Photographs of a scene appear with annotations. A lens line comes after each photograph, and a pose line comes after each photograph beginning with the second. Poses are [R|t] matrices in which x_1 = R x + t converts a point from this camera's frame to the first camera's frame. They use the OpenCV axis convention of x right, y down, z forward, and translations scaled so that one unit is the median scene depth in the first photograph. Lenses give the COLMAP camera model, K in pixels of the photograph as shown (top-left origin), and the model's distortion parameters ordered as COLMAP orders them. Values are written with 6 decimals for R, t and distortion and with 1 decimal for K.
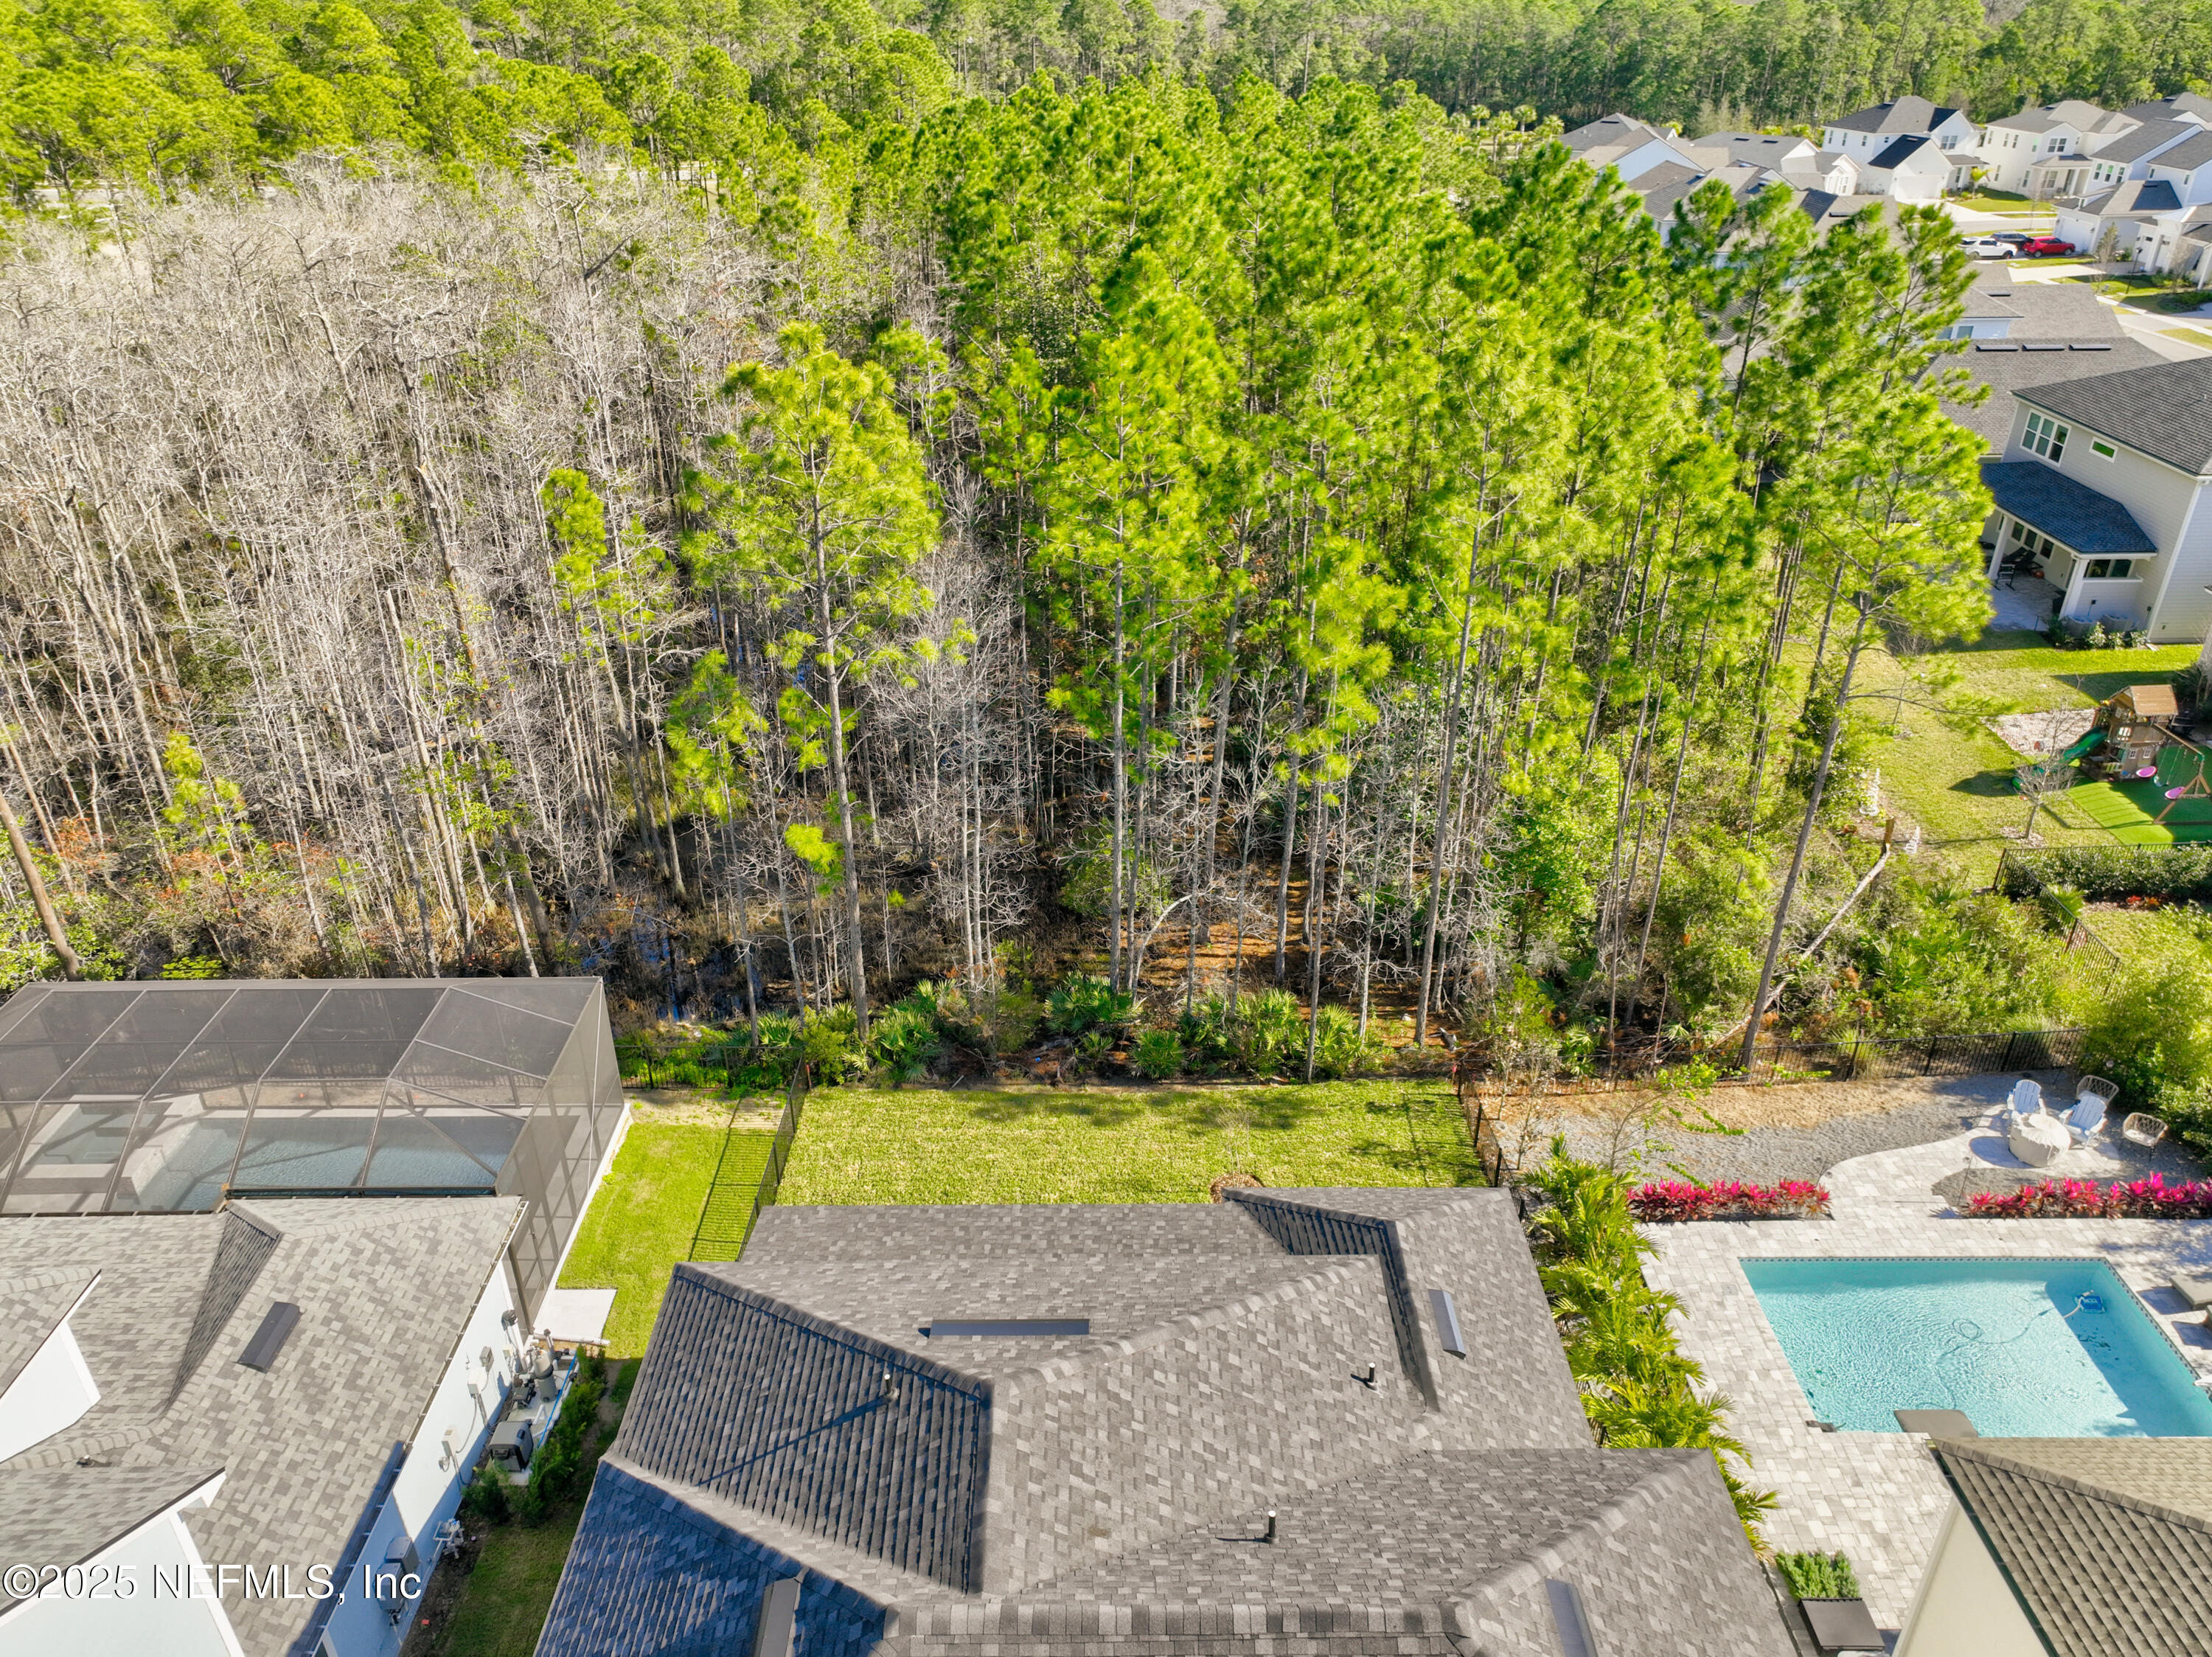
lens RADIAL K [[1556.6, 0, 1106.0], [0, 1556.6, 828.5], [0, 0, 1]] dist [0.002278, 0.006196]
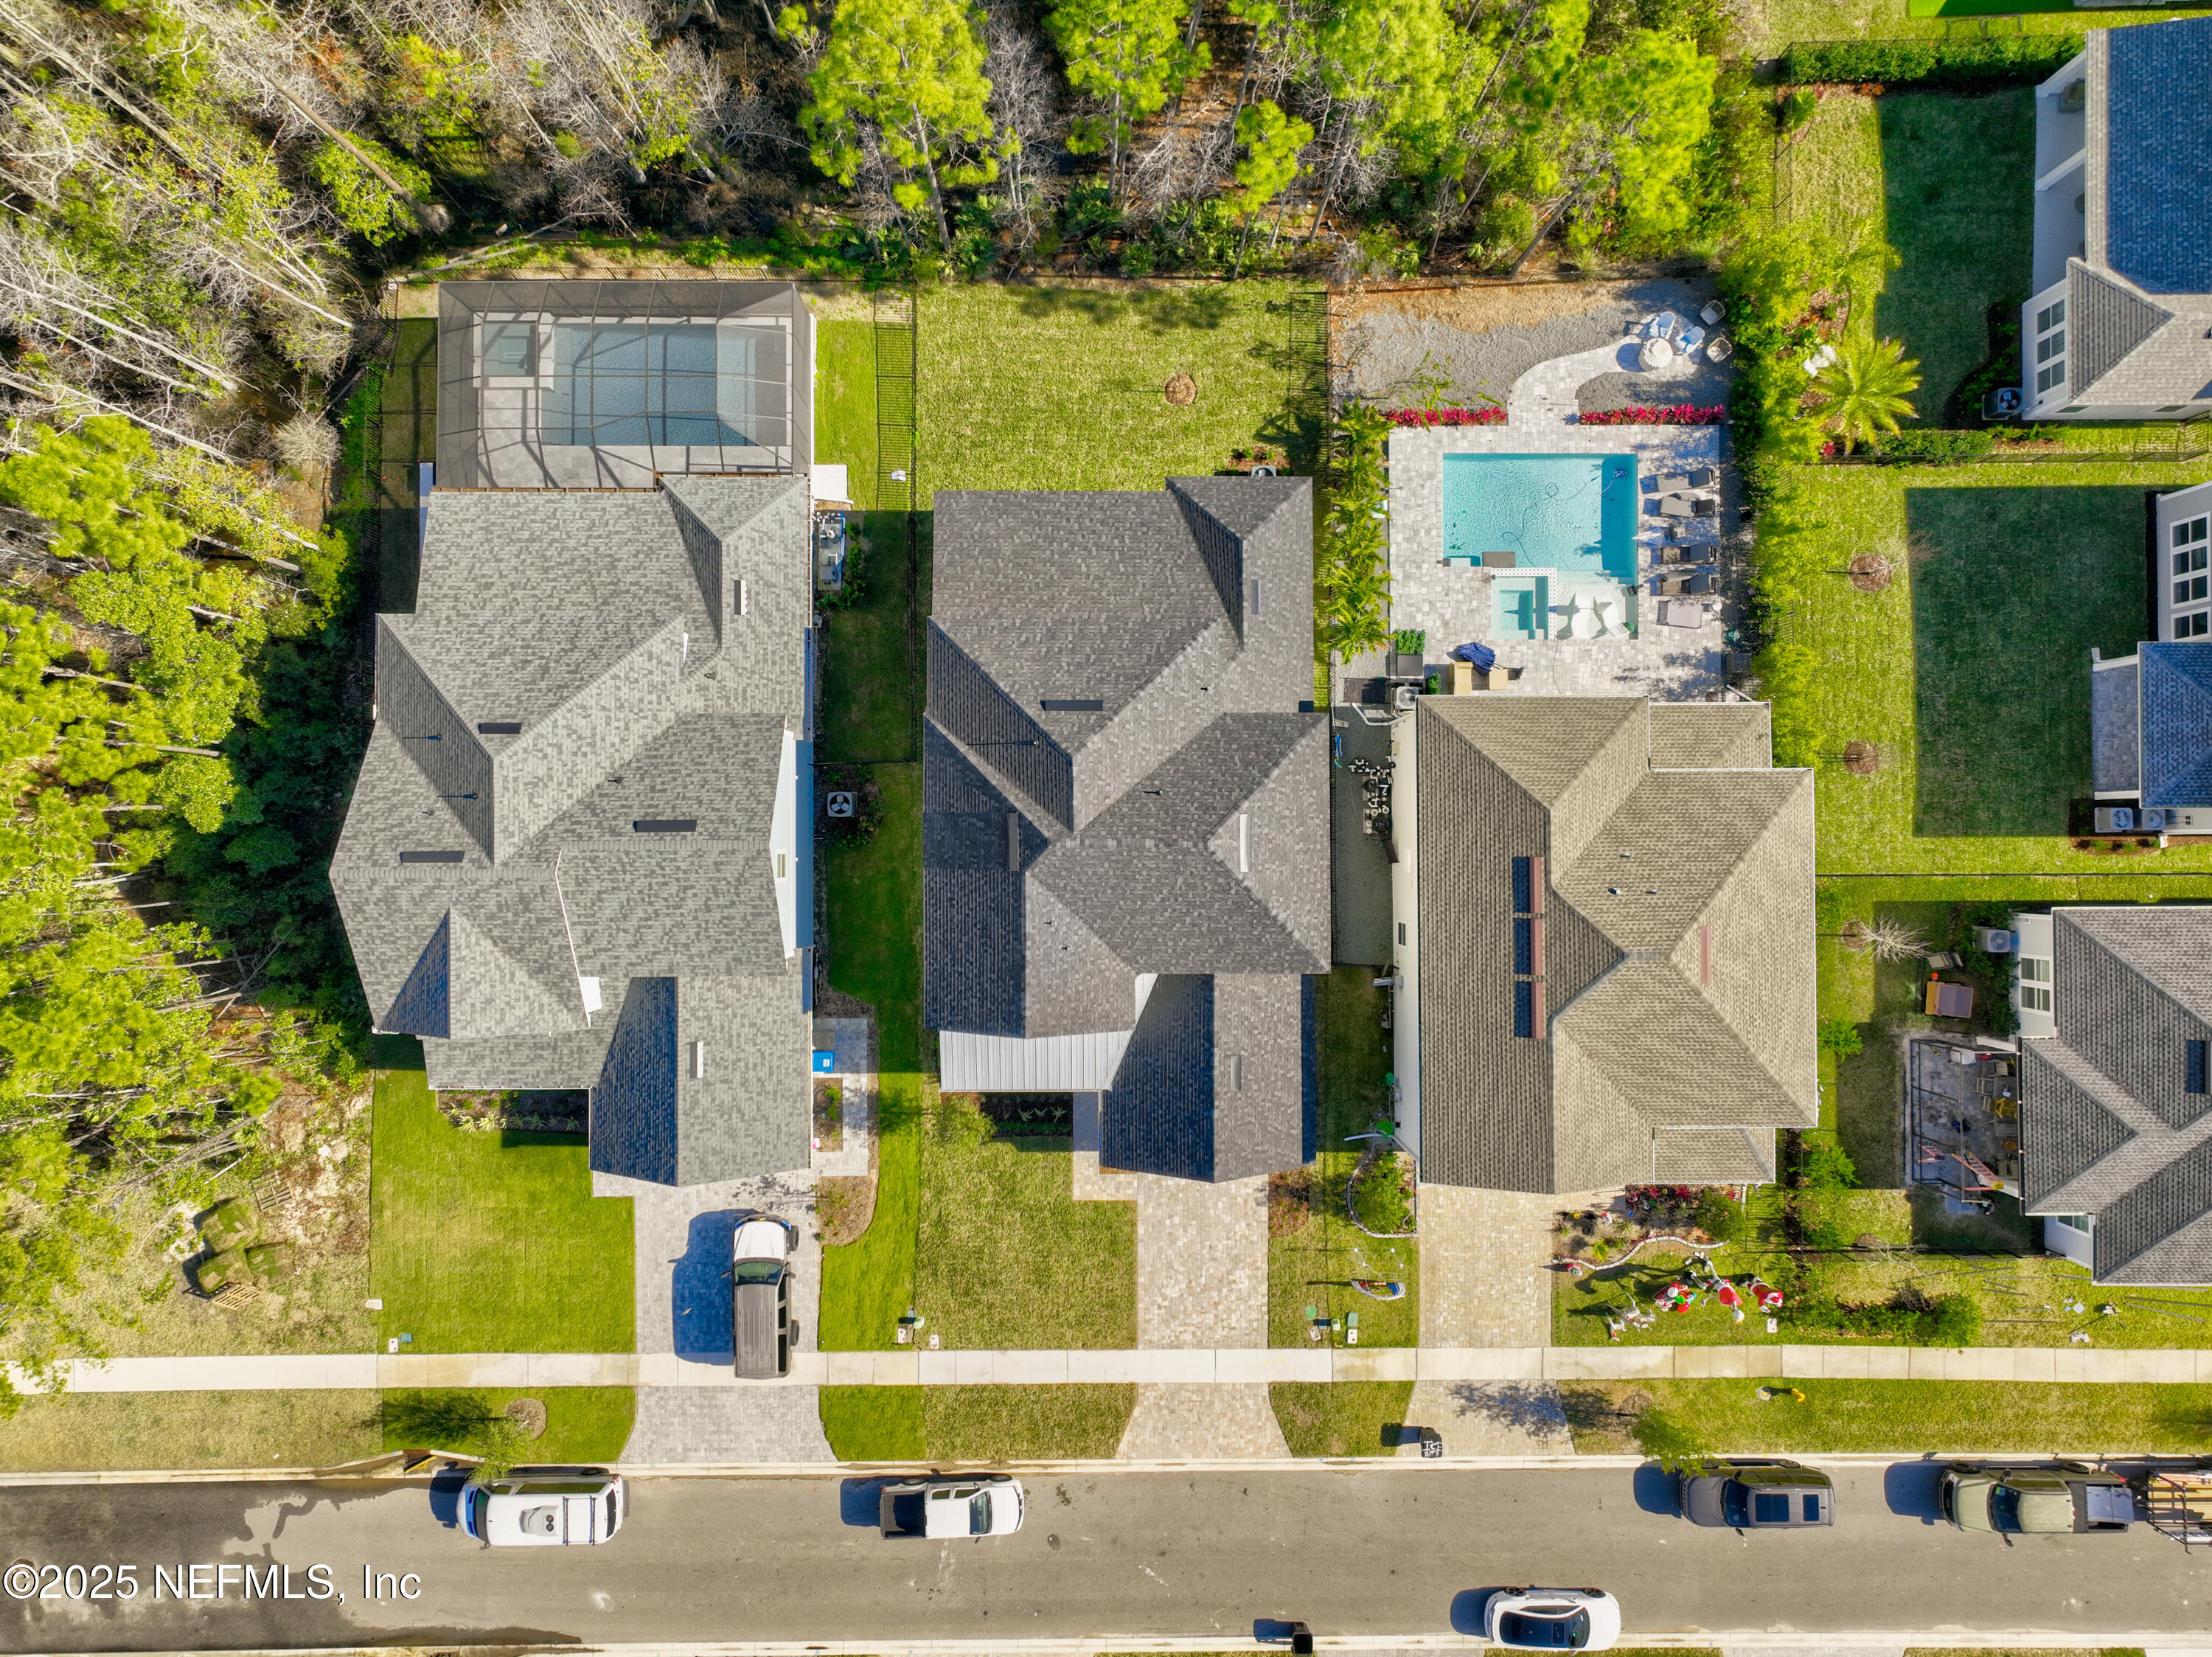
lens RADIAL K [[1531.4, 0, 1129.3], [0, 1531.4, 803.3], [0, 0, 1]] dist [0.002168, 0.001912]
pose [[0.999702, -0.002654, 0.024263, -0.014659], [-0.019729, 0.497386, 0.867305, -0.920092], [-0.014370, -0.867525, 0.497186, -0.231702]]
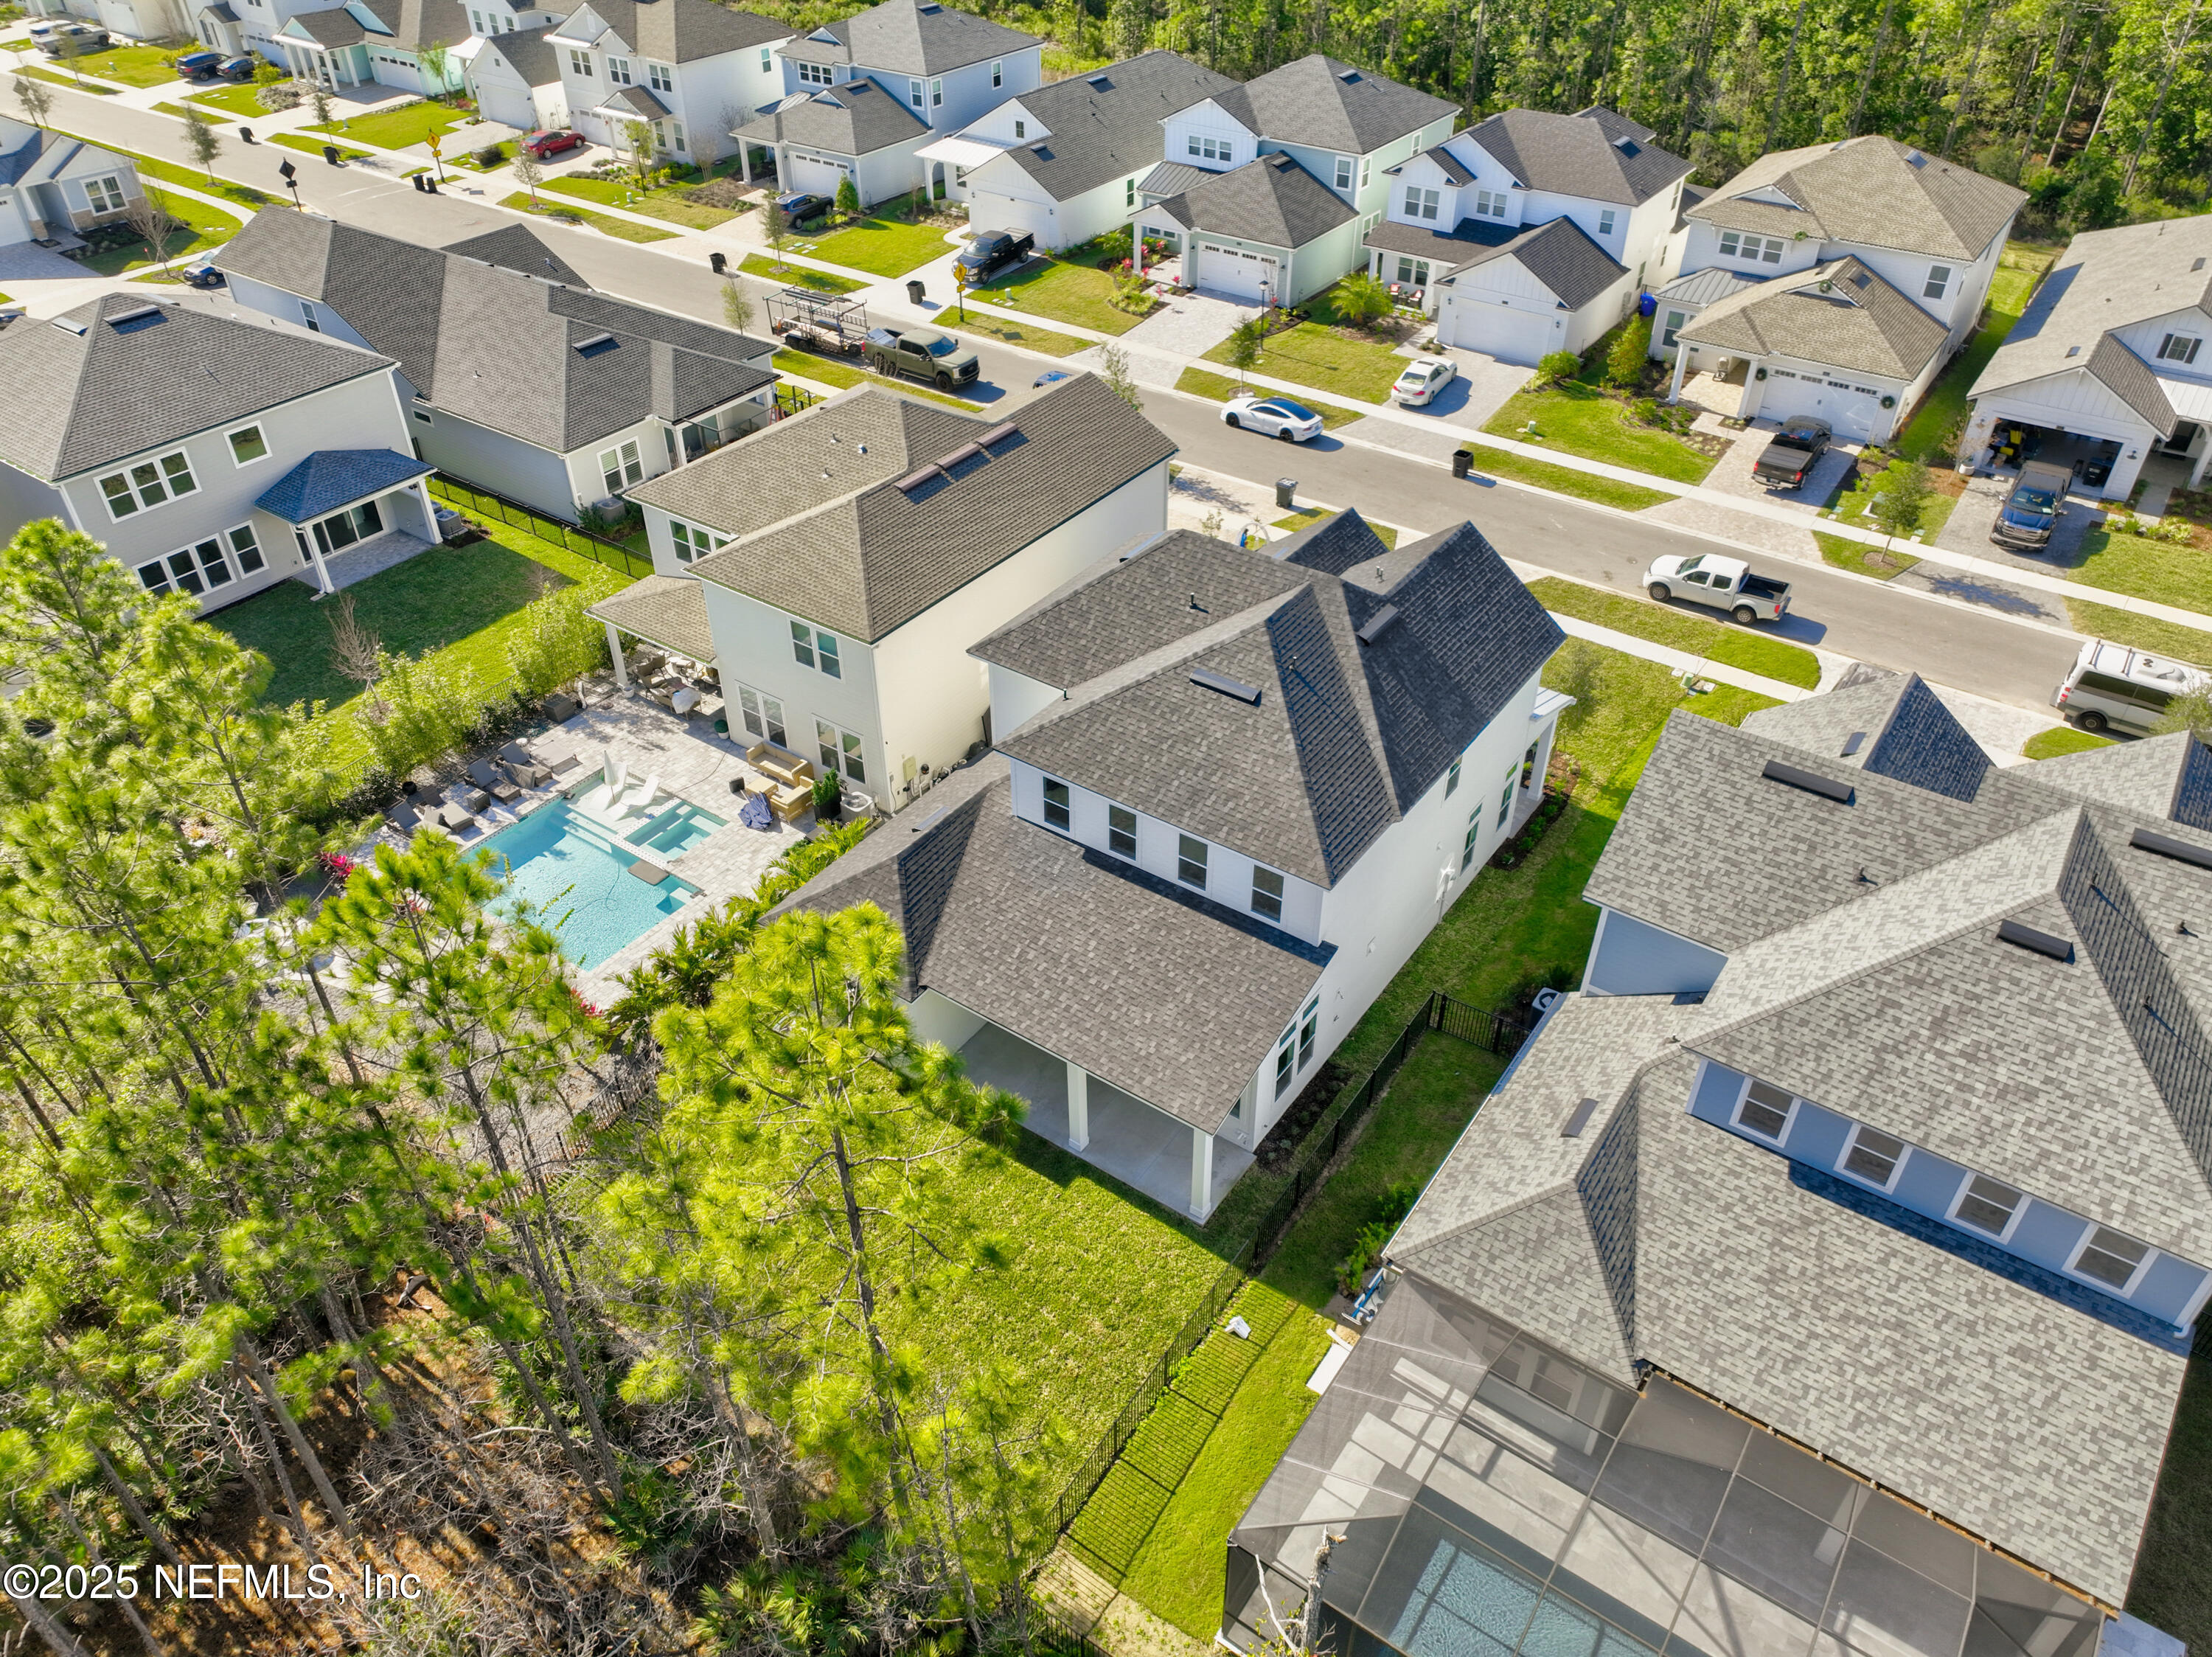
lens RADIAL K [[1556.6, 0, 1106.0], [0, 1556.6, 828.5], [0, 0, 1]] dist [0.002278, 0.006196]
pose [[-0.816848, -0.347542, 0.460407, -0.462159], [0.280029, 0.458882, 0.843215, -0.673728], [-0.504325, 0.817705, -0.277515, 0.871645]]
